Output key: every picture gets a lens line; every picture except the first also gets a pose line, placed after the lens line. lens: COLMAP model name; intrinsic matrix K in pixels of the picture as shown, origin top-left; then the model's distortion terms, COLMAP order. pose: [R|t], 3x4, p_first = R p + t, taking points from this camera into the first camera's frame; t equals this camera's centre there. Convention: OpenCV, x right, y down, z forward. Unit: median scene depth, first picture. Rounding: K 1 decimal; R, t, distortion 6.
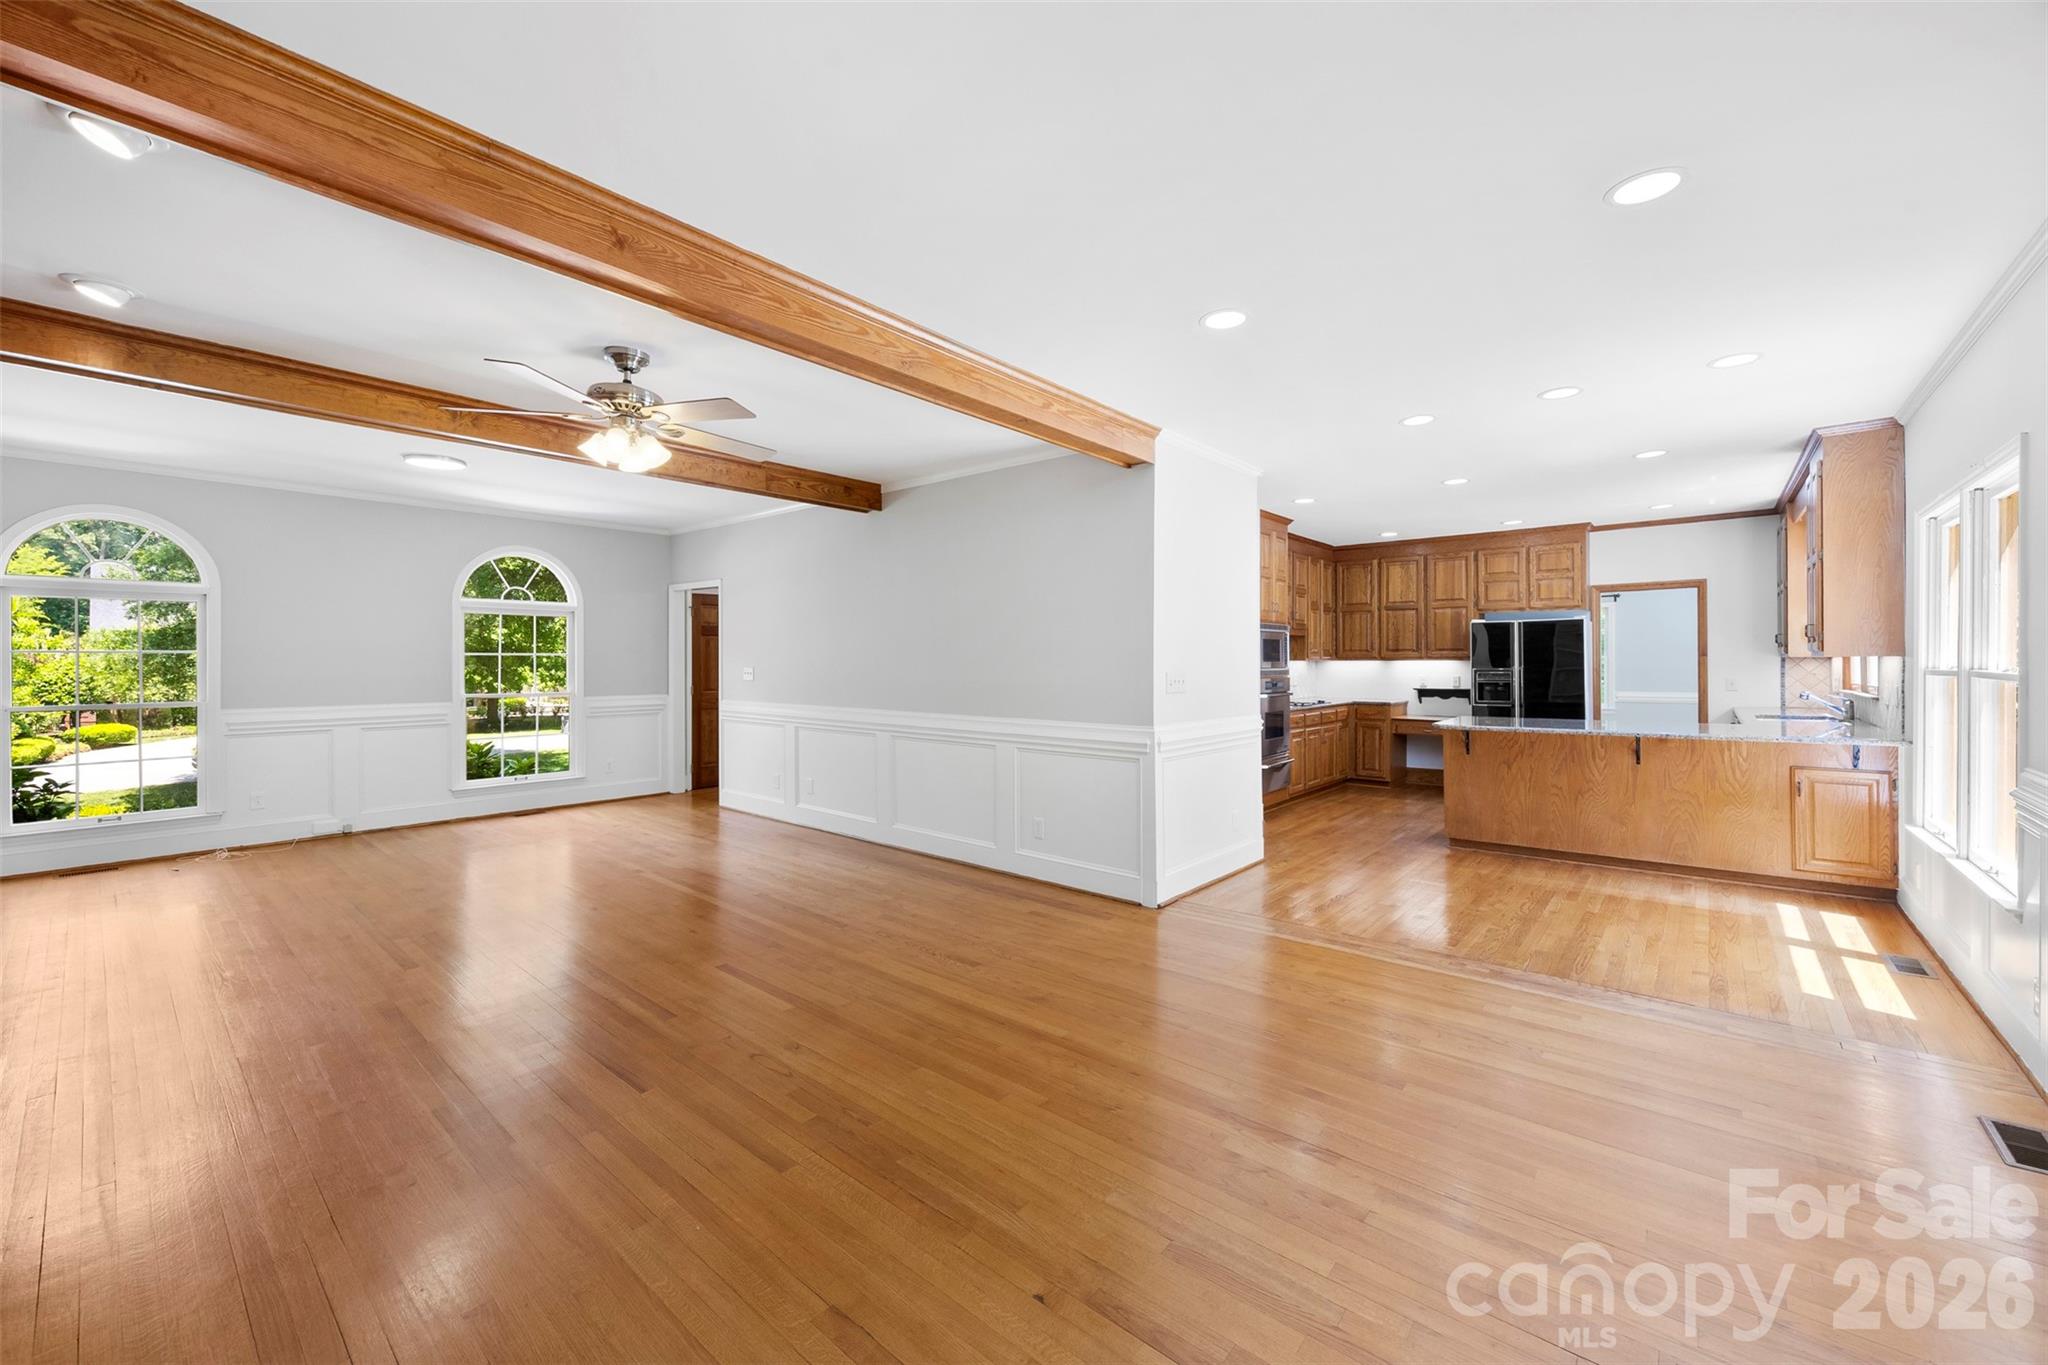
lens RADIAL K [[794.6, 0, 1050.3], [0, 794.6, 659.3], [0, 0, 1]] dist [-0.000049, 0.000427]
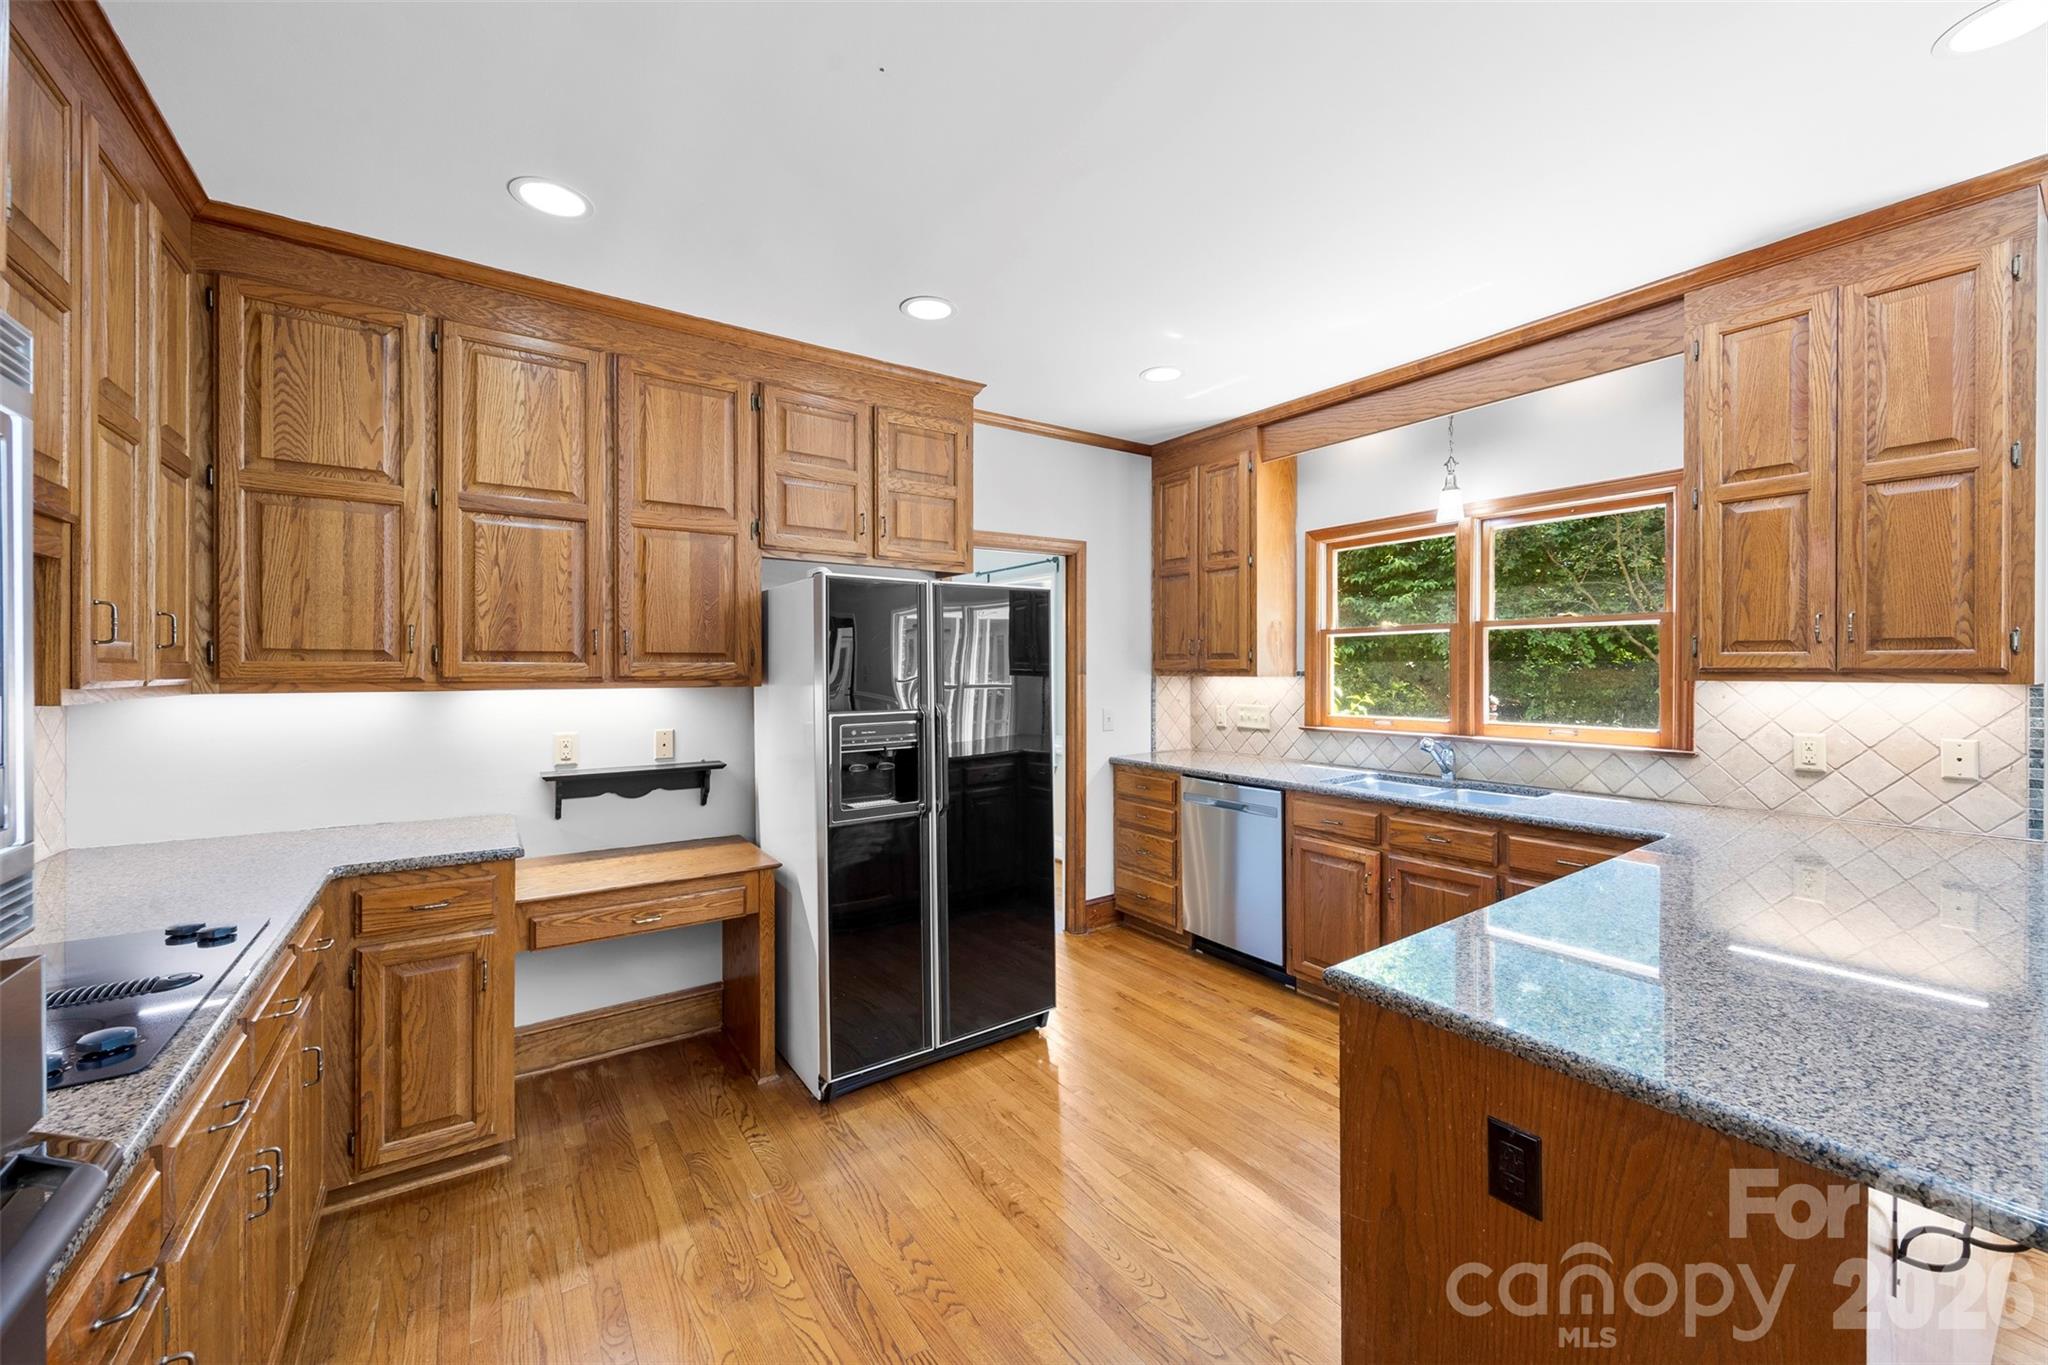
lens RADIAL K [[794.6, 0, 1029.5], [0, 794.6, 667.0], [0, 0, 1]] dist [-0.000049, 0.000427]
pose [[0.256854, 0.005362, 0.966435, 0.213700], [0.001632, 0.999981, -0.005982, -0.004704], [-0.966449, 0.003114, 0.256840, 0.770937]]
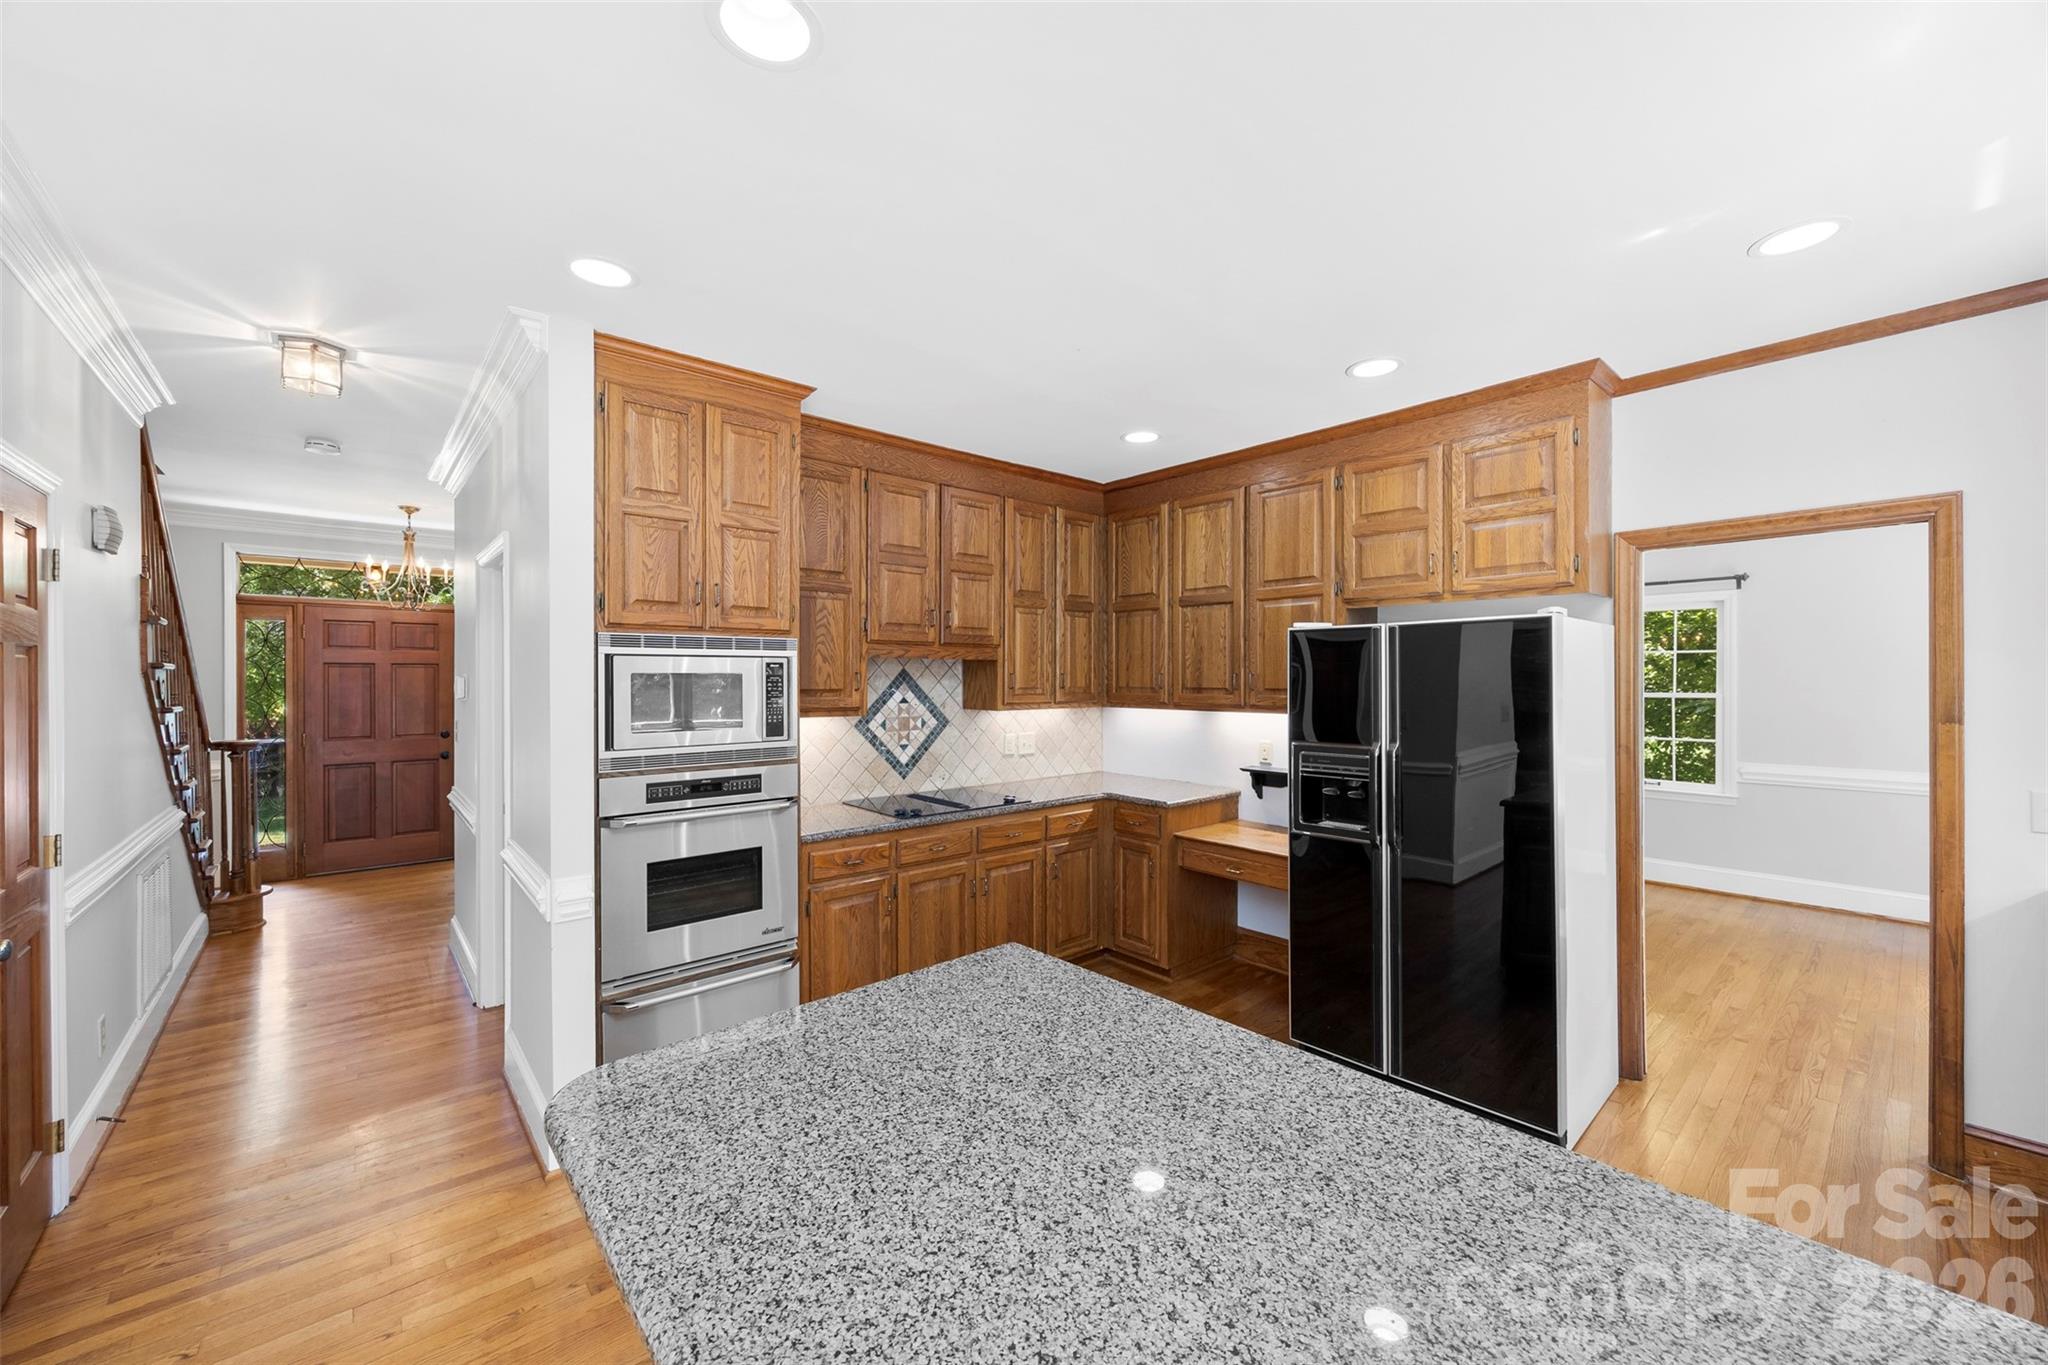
lens RADIAL K [[794.6, 0, 1039.1], [0, 794.6, 681.3], [0, 0, 1]] dist [-0.000049, 0.000427]
pose [[0.988545, 0.005152, -0.150835, 0.429043], [-0.004496, 0.999979, 0.004690, -0.018838], [0.150856, -0.003958, 0.988548, 0.531324]]
